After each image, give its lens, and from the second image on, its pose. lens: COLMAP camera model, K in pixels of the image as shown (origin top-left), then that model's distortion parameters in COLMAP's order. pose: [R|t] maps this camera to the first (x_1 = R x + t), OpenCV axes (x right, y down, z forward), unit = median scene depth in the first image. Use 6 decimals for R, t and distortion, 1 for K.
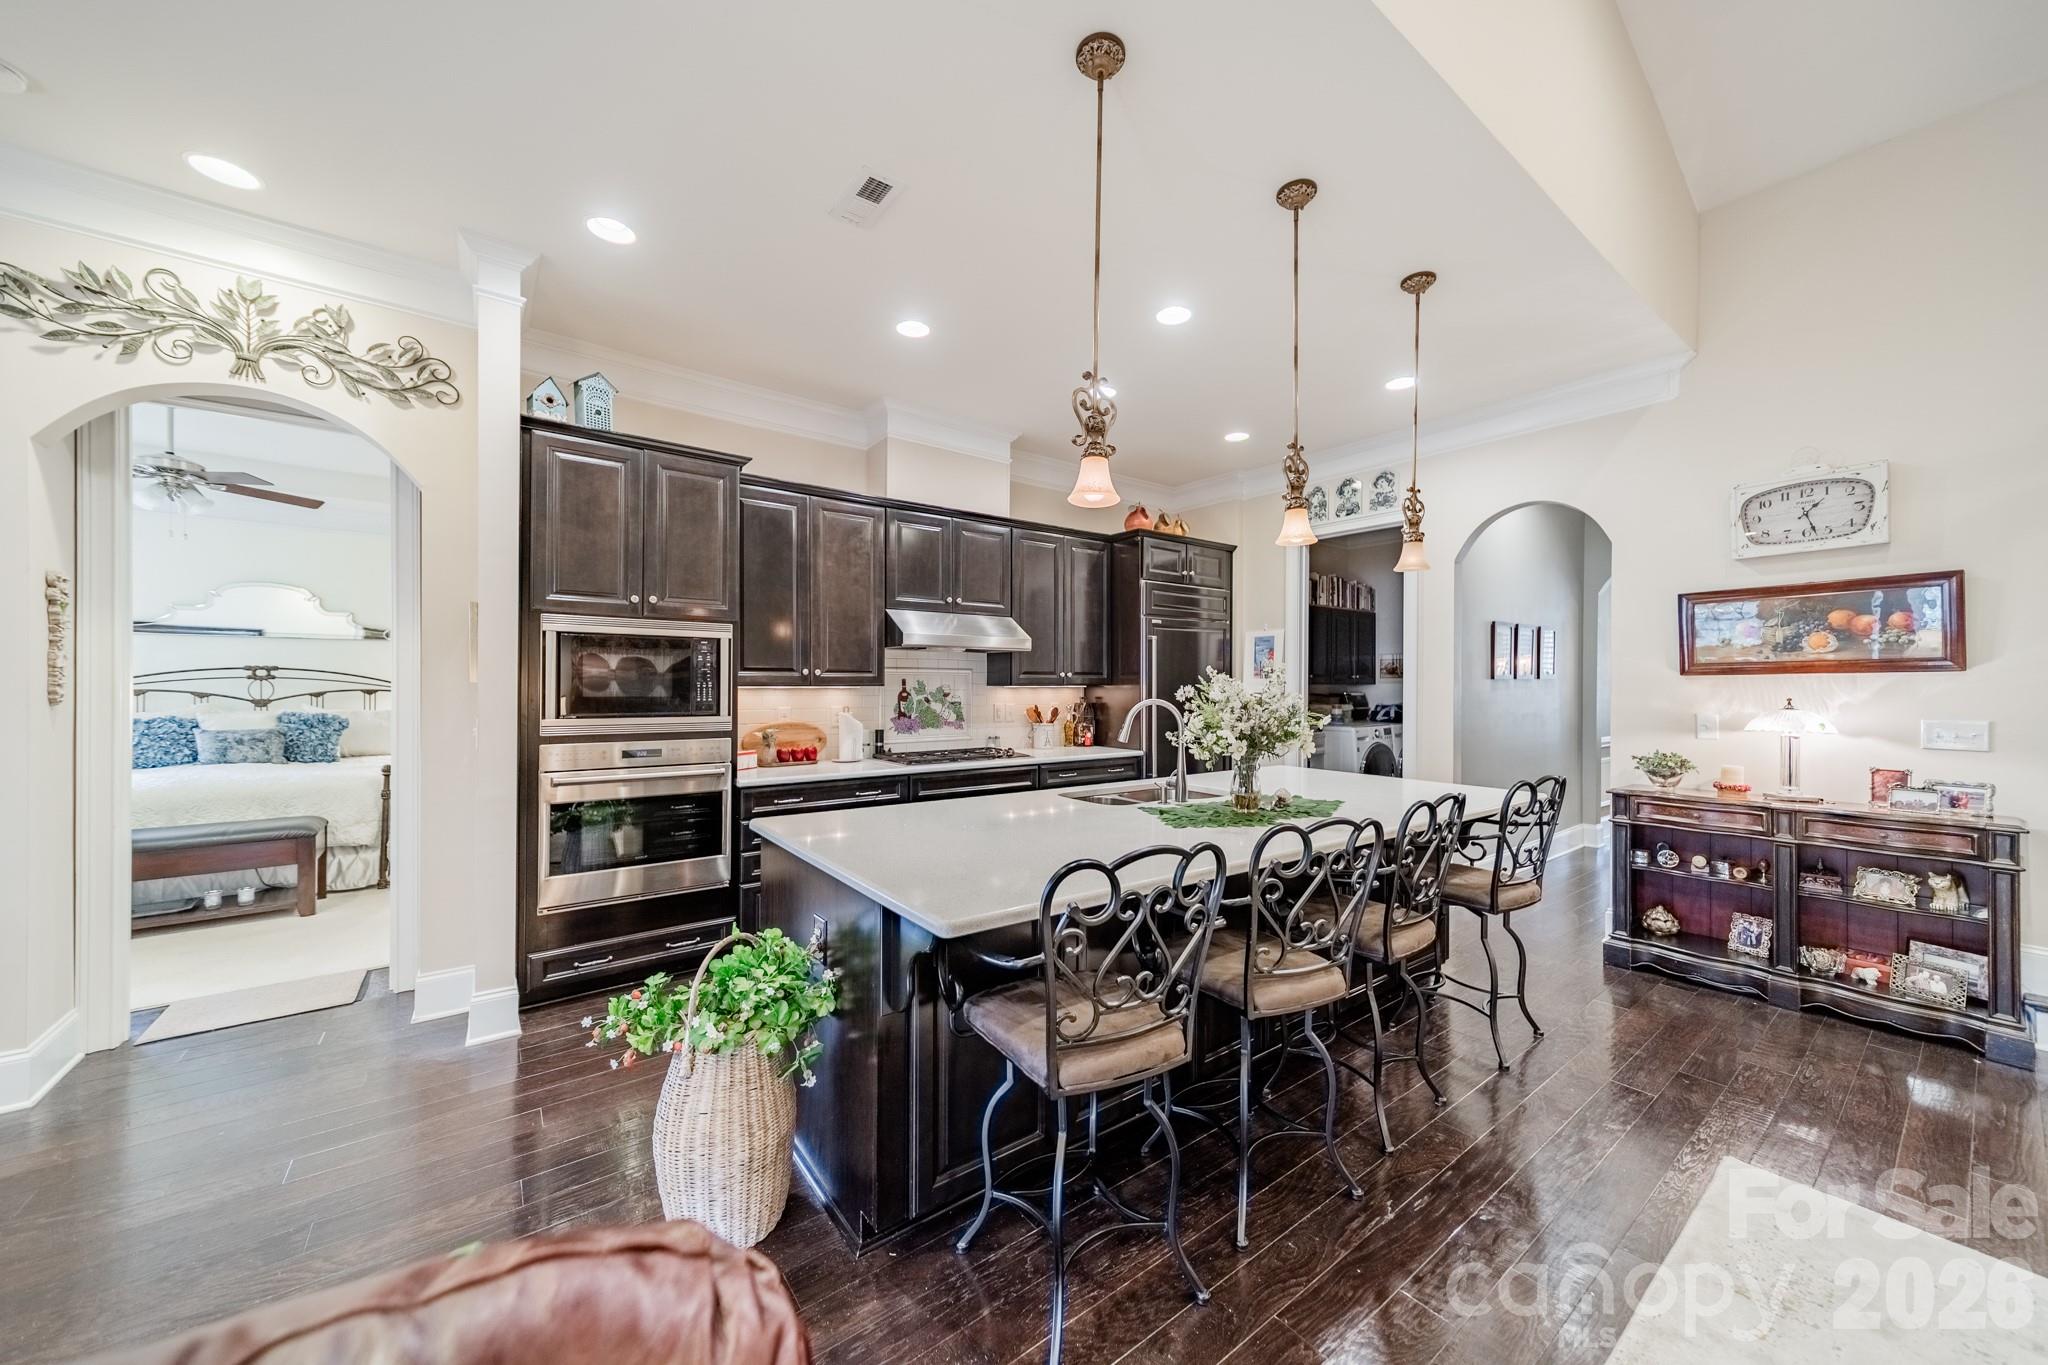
lens RADIAL K [[725.6, 0, 1028.1], [0, 725.6, 684.9], [0, 0, 1]] dist [0.007533, 0.000002]
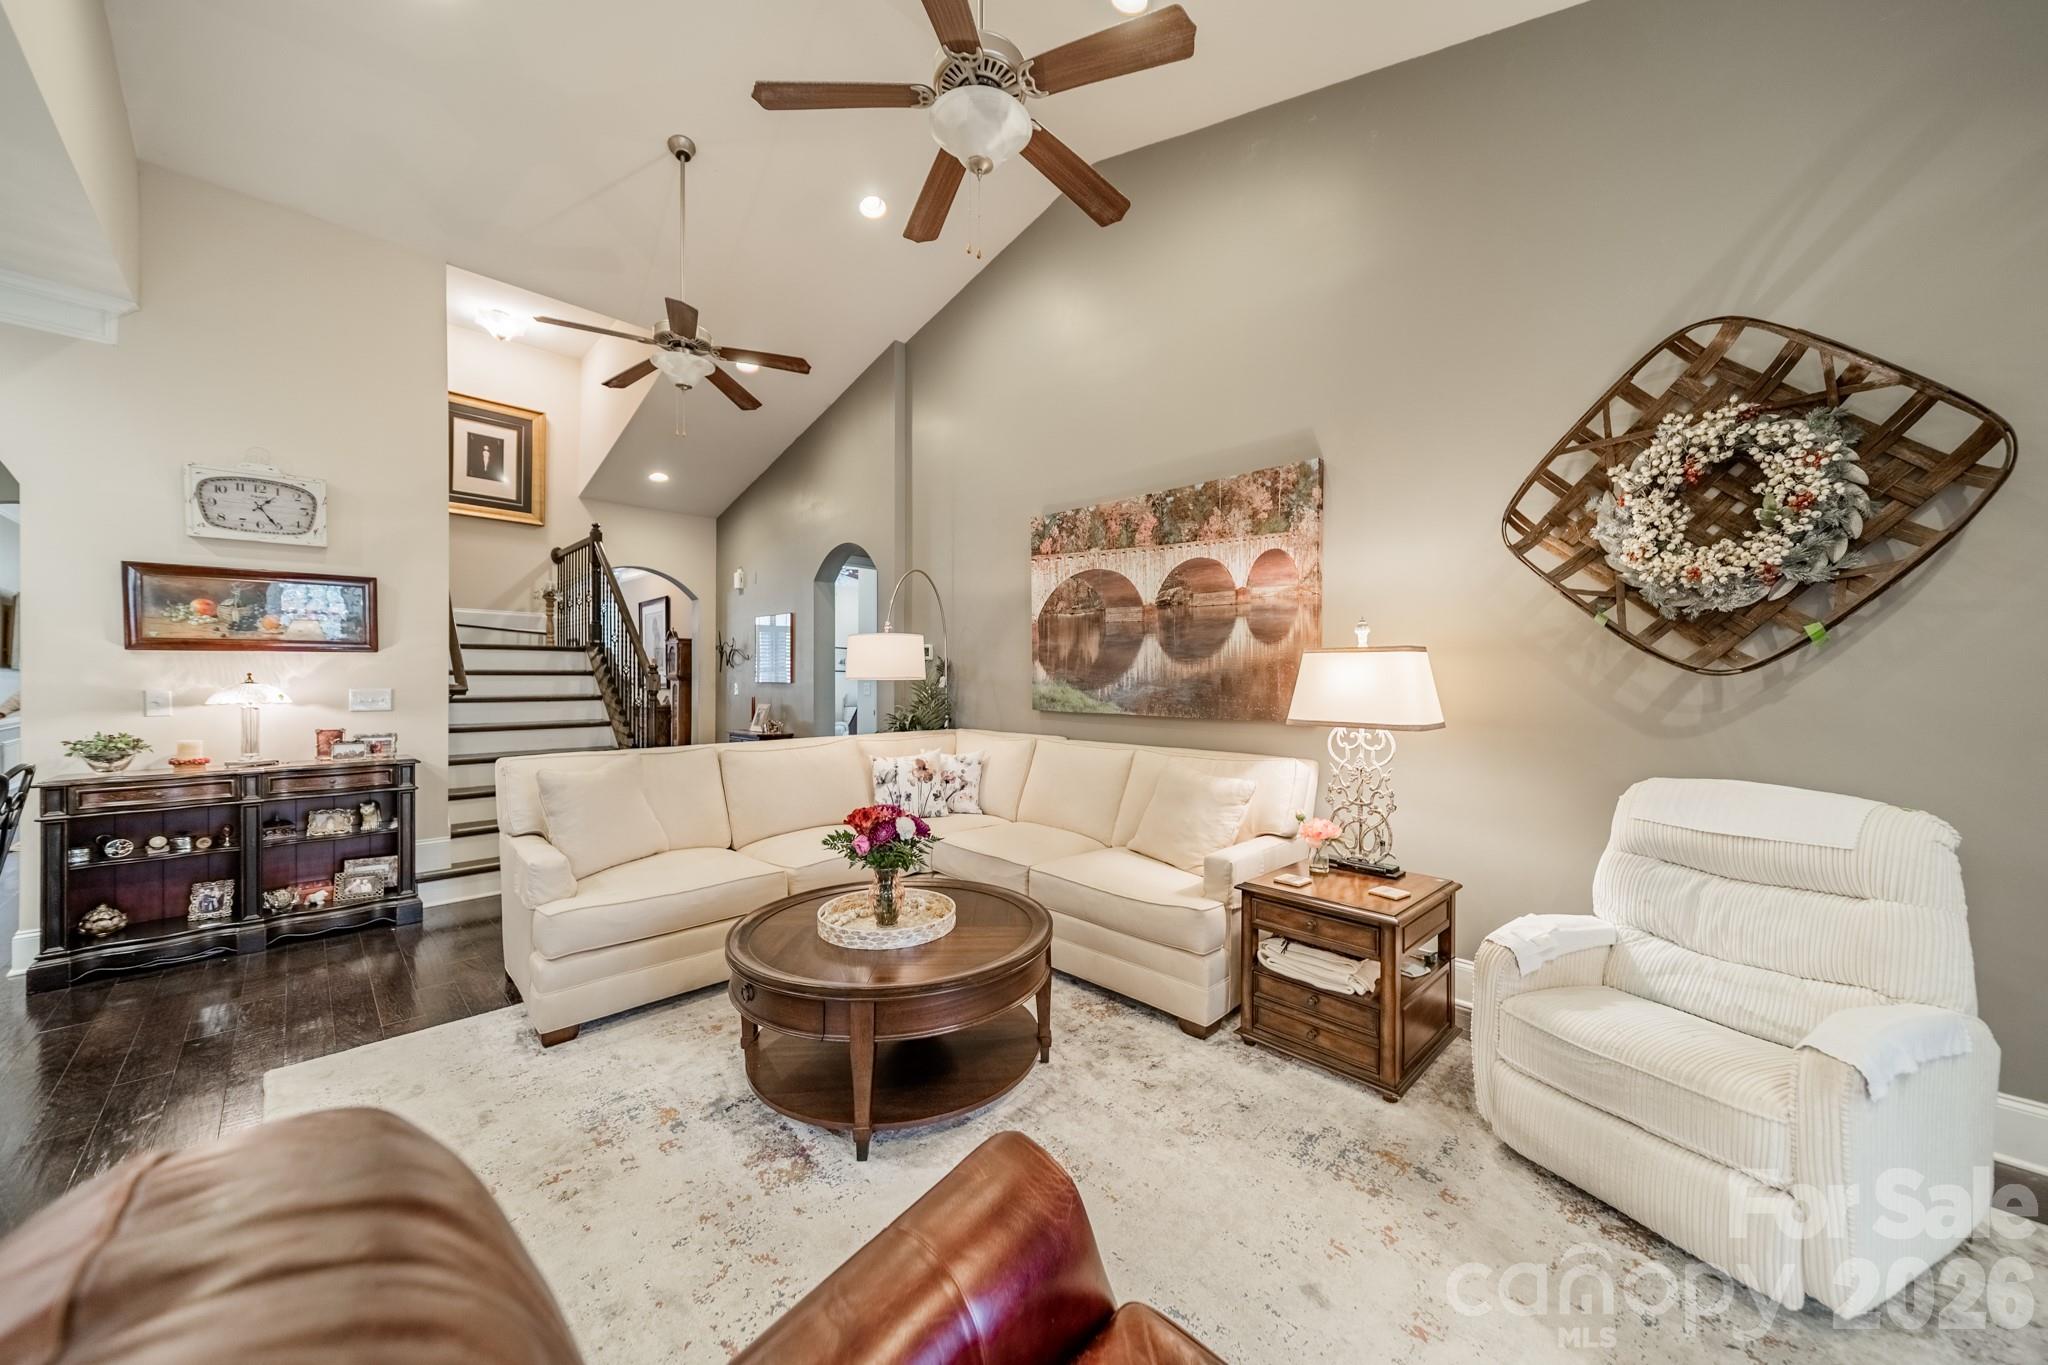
lens RADIAL K [[725.6, 0, 1034.7], [0, 725.6, 678.5], [0, 0, 1]] dist [0.007533, 0.000002]
pose [[-0.153081, -0.006128, 0.988195, -0.218162], [-0.005001, 0.999973, 0.005427, 0.014404], [-0.988201, -0.004111, -0.153108, 0.003622]]
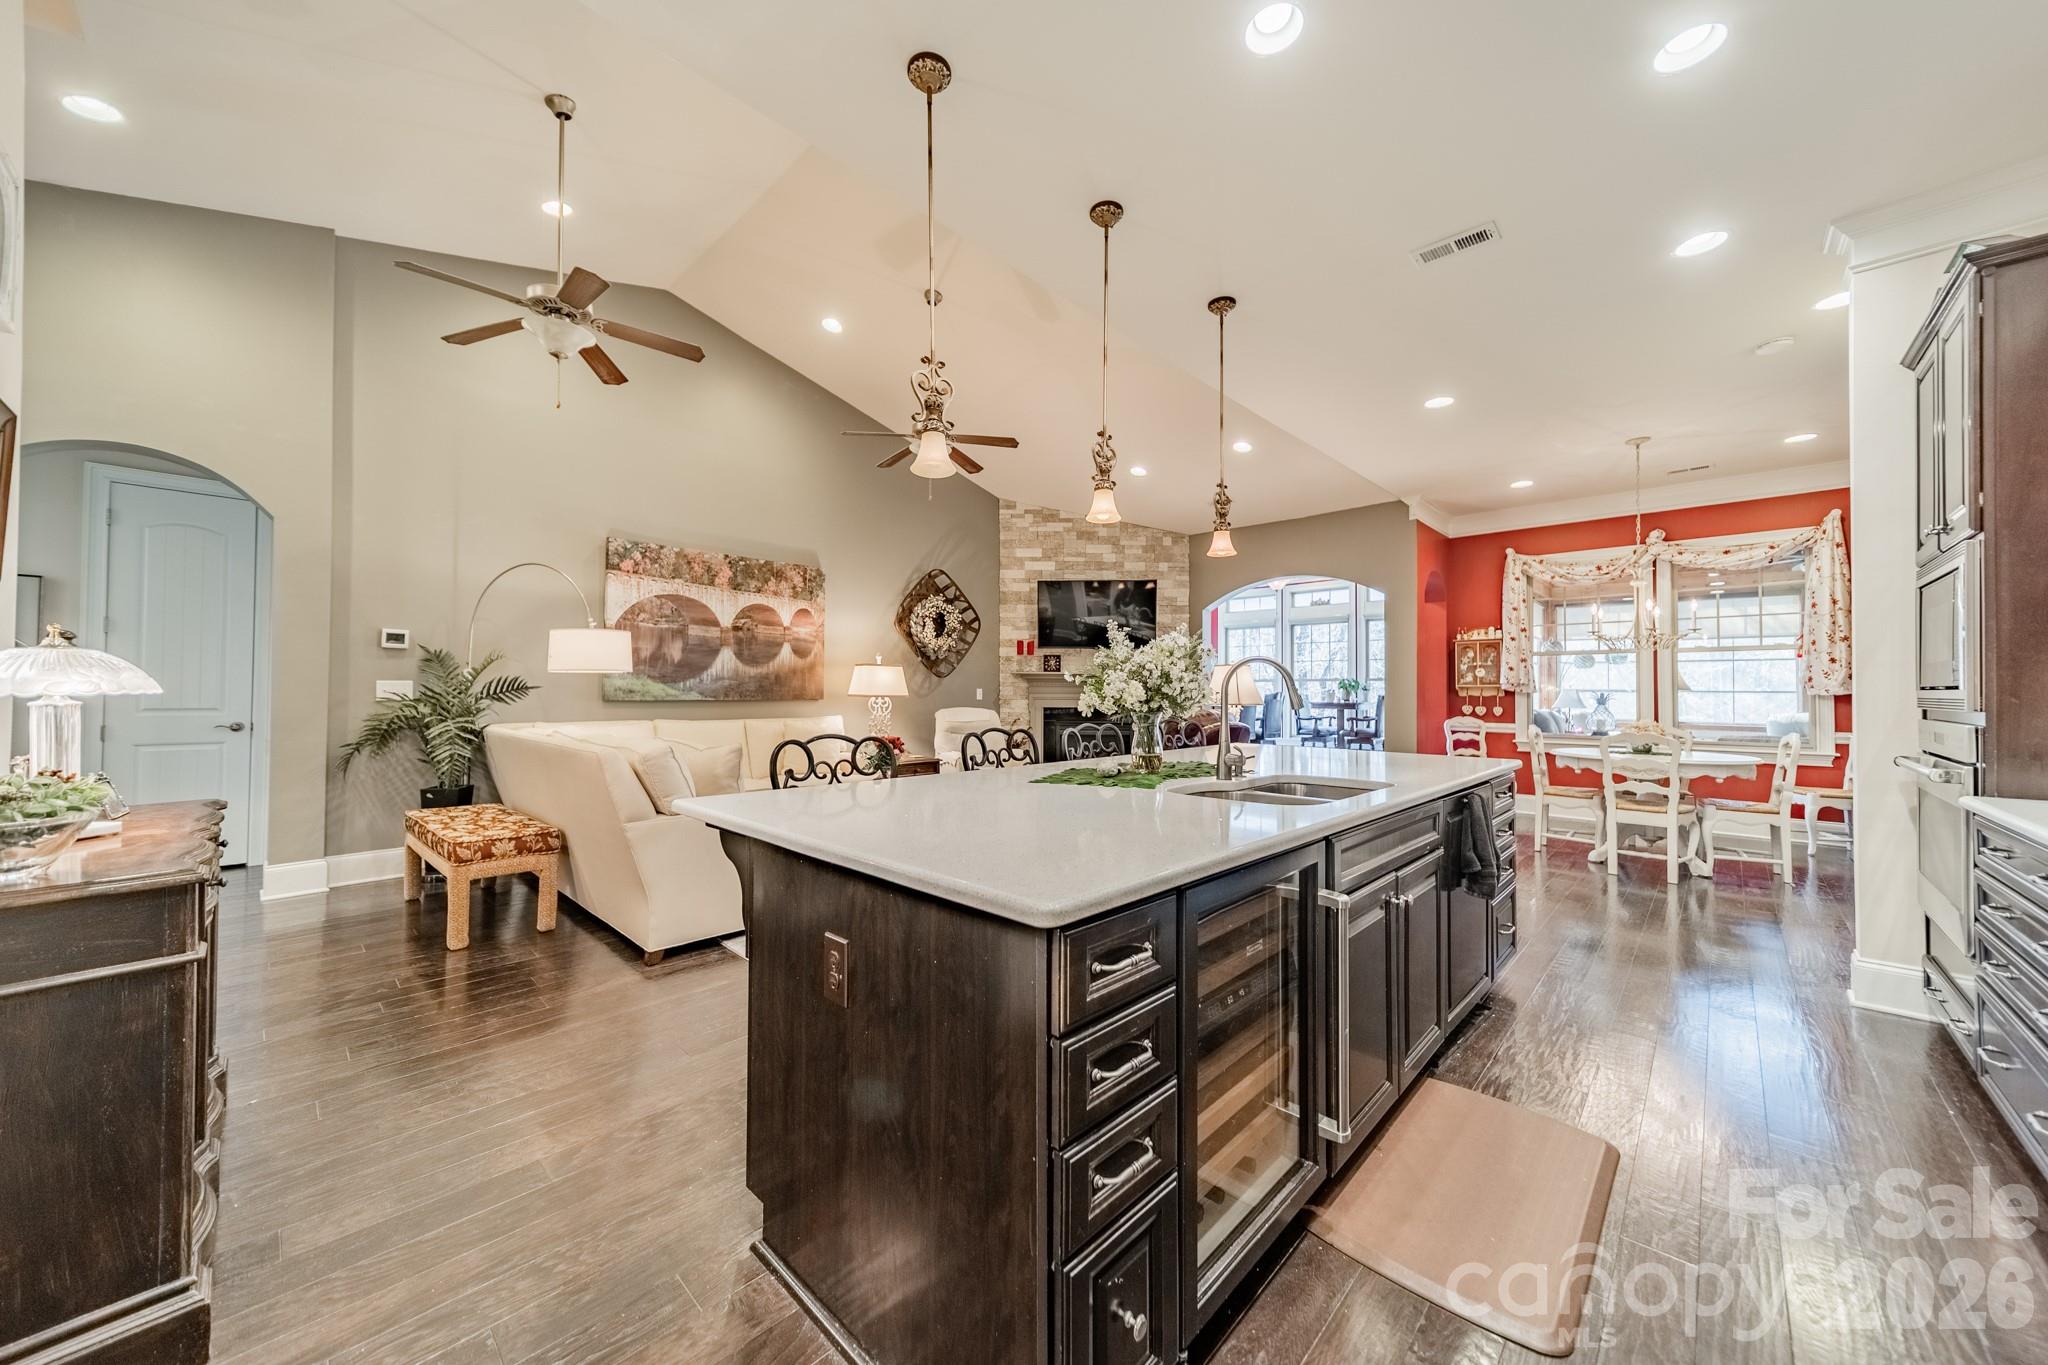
lens RADIAL K [[725.6, 0, 1029.4], [0, 725.6, 684.3], [0, 0, 1]] dist [0.007533, 0.000002]
pose [[-0.985111, -0.010641, -0.171592, 0.497241], [-0.009036, 0.999908, -0.010133, 0.053858], [0.171684, -0.008431, -0.985116, 1.566865]]
